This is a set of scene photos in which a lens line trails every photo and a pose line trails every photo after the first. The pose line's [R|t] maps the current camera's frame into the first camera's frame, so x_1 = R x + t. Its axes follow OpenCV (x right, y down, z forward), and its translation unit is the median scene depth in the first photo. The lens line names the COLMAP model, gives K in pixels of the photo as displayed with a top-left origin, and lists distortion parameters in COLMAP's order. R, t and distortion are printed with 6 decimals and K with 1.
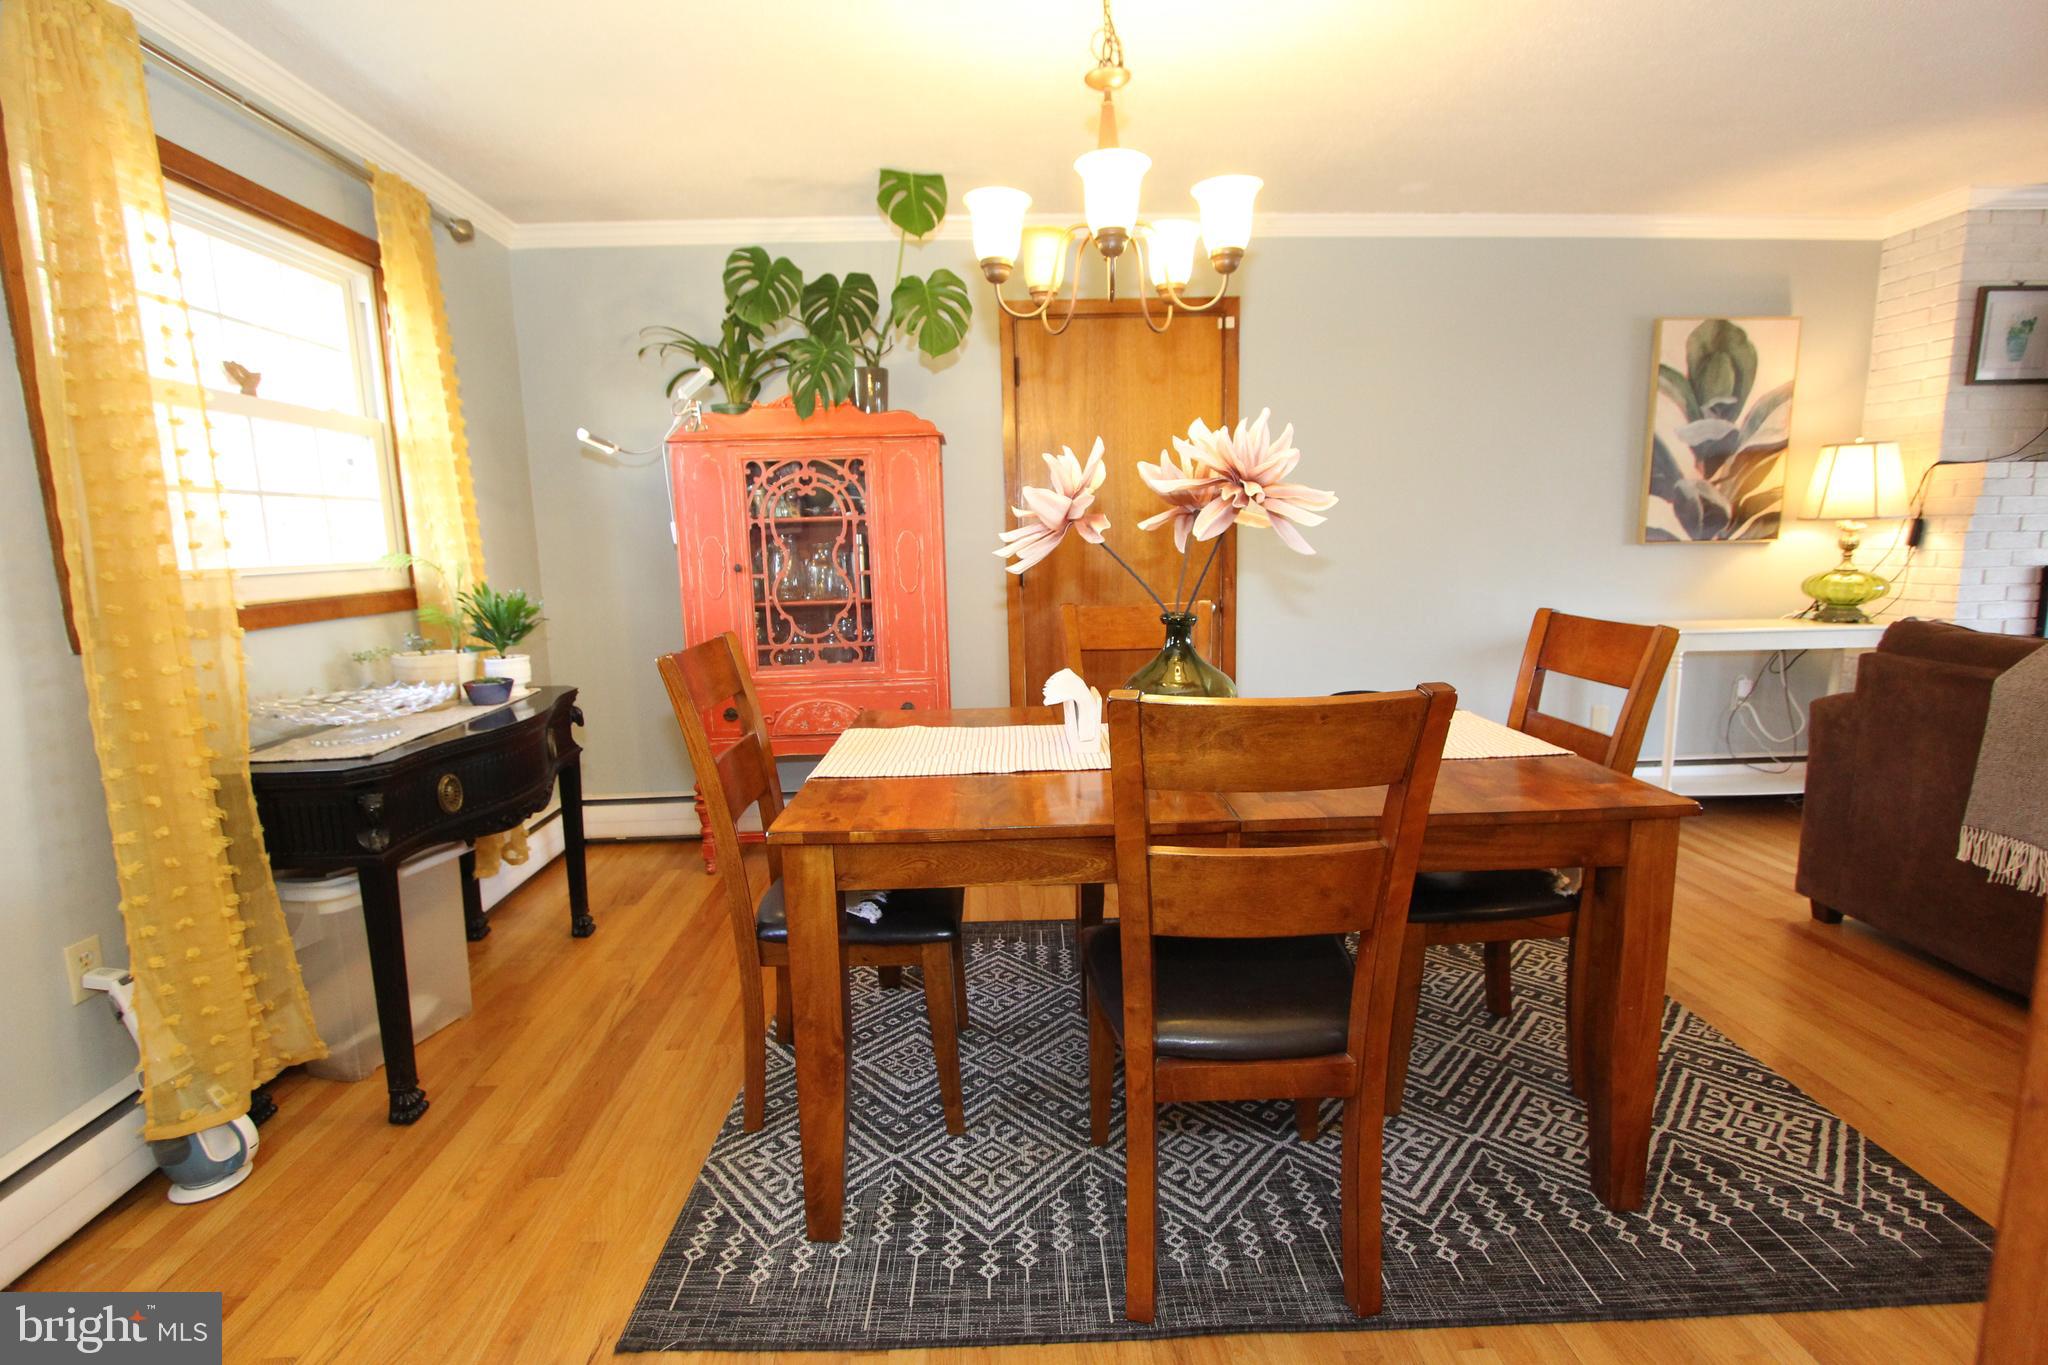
lens RADIAL K [[953.8, 0, 1024.5], [0, 953.8, 683.9], [0, 0, 1]] dist [-0.025483, 0.005575]
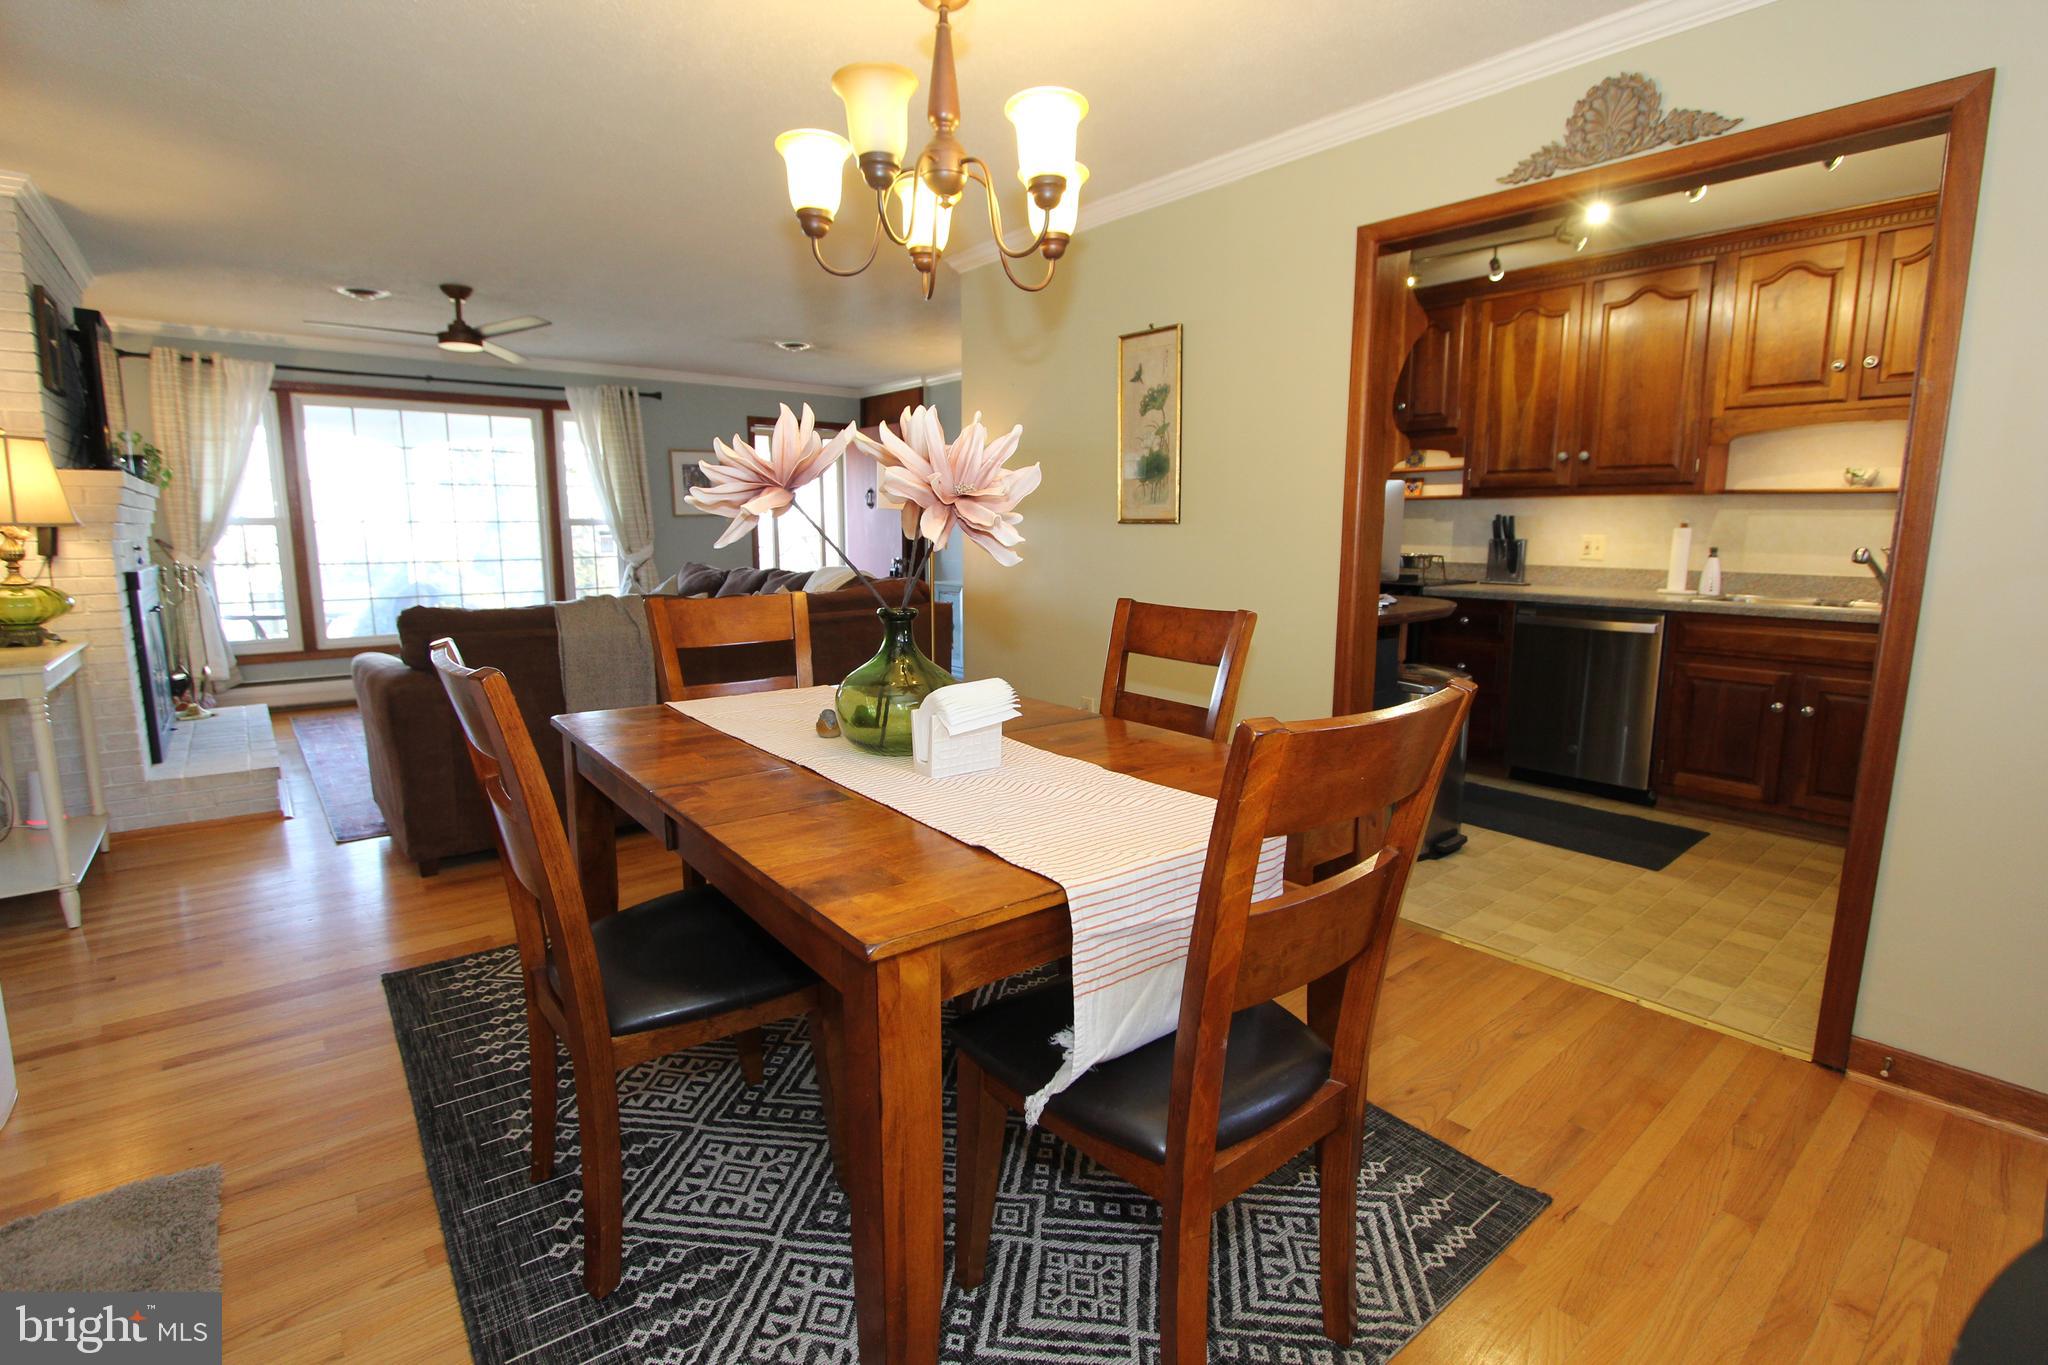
lens RADIAL K [[953.8, 0, 1015.2], [0, 953.8, 670.8], [0, 0, 1]] dist [-0.025483, 0.005575]
pose [[-0.598142, -0.102198, 0.794847, -0.348911], [0.137498, 0.964040, 0.227423, -0.114681], [-0.789507, 0.245321, -0.562581, 0.784593]]
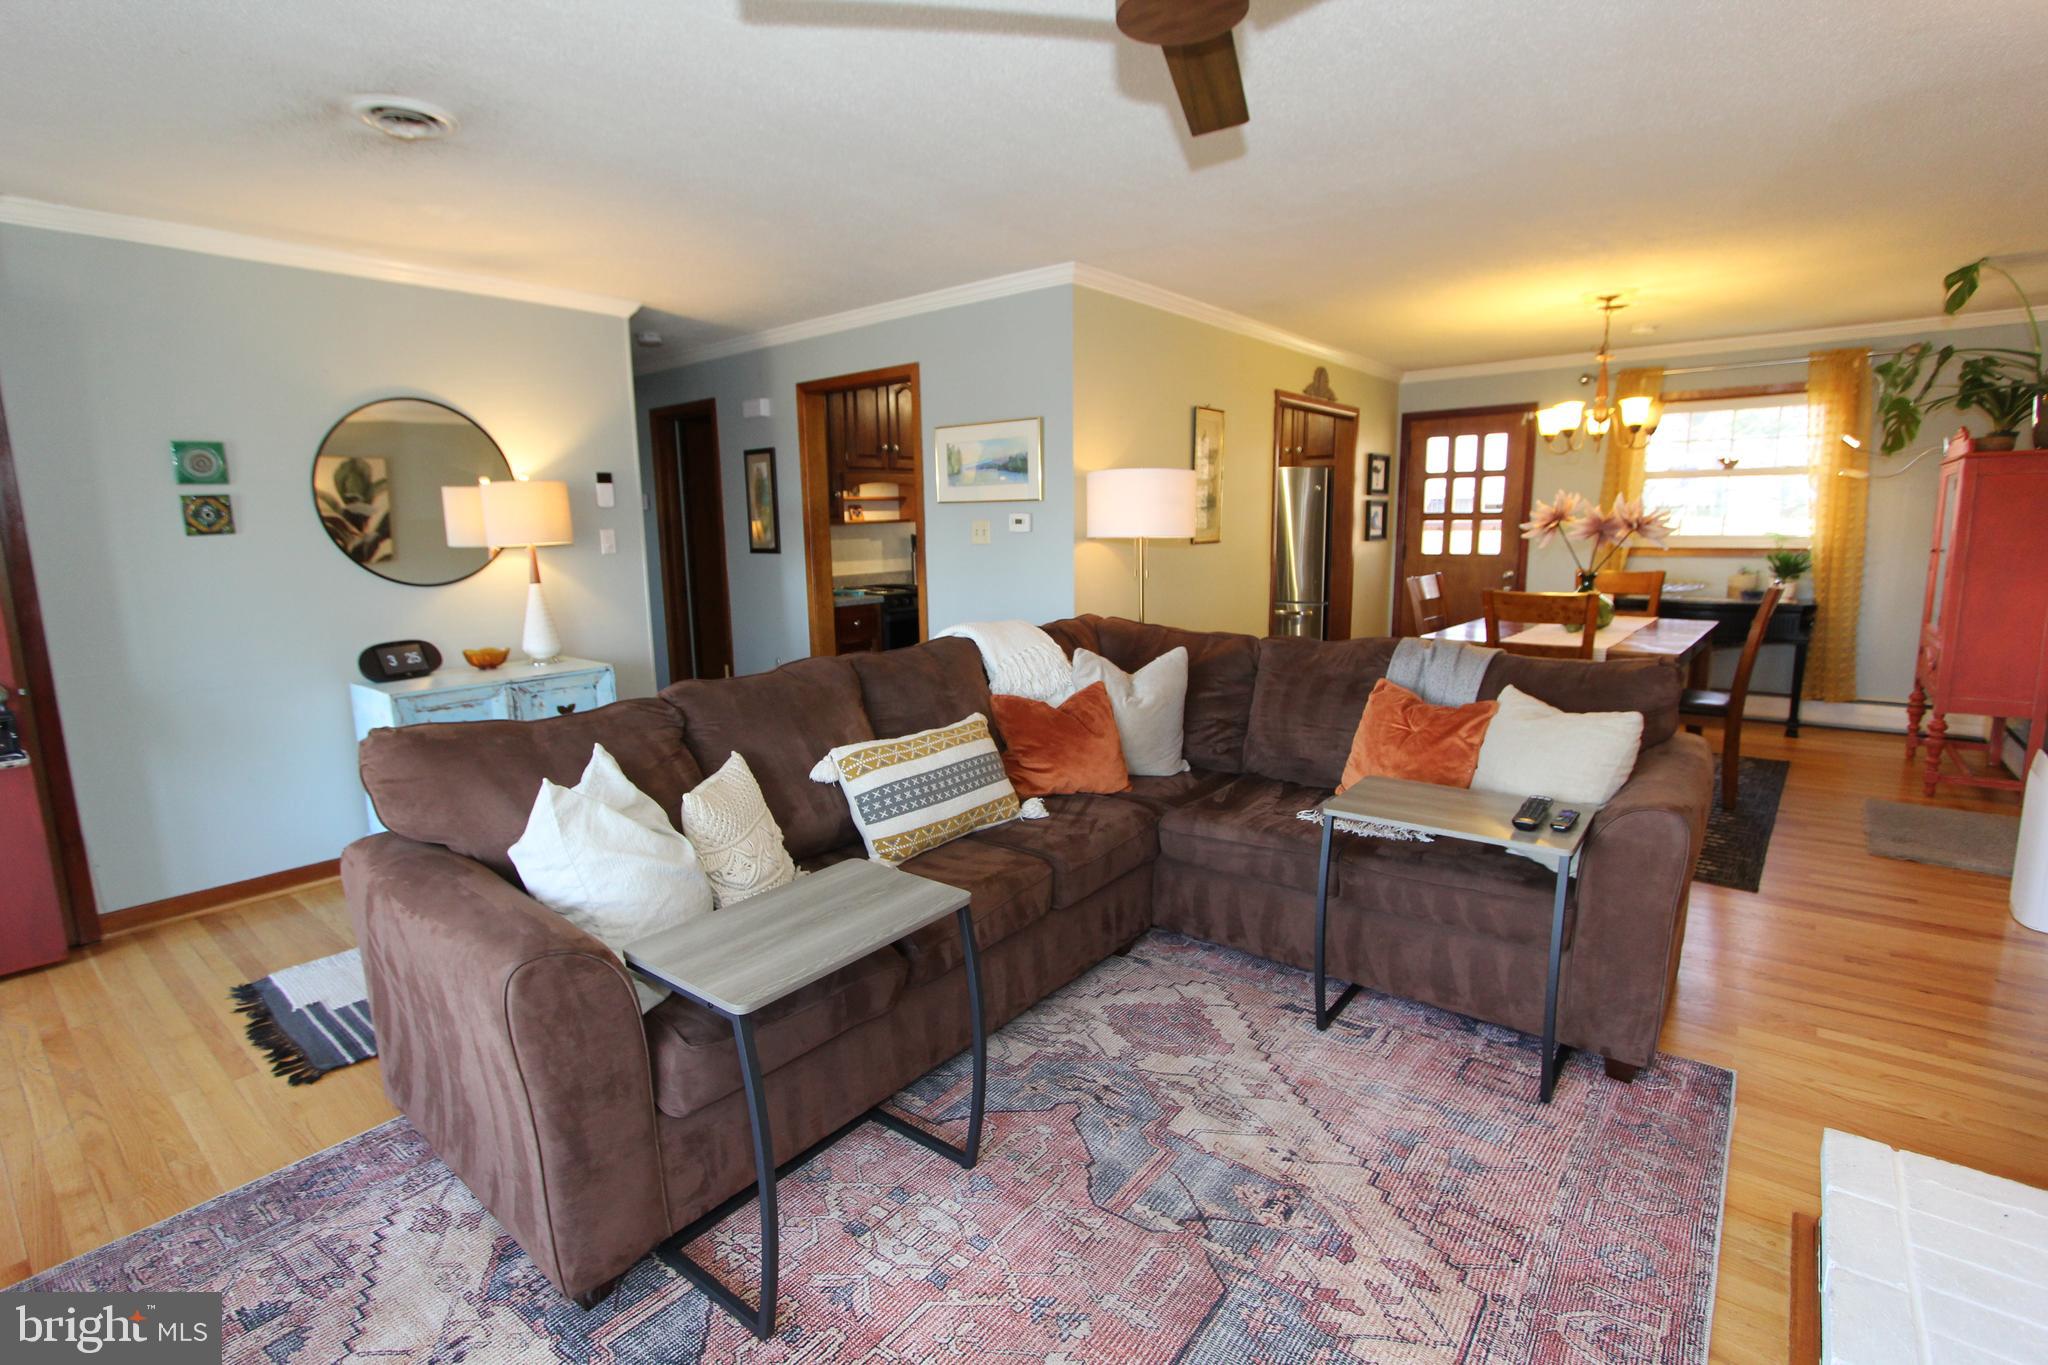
lens RADIAL K [[953.8, 0, 1020.9], [0, 953.8, 683.6], [0, 0, 1]] dist [-0.025483, 0.005575]
pose [[-0.663430, 0.159058, -0.731137, 1.514803], [-0.087062, 0.954098, 0.286562, -0.195483], [0.743156, 0.253768, -0.619129, 0.799409]]
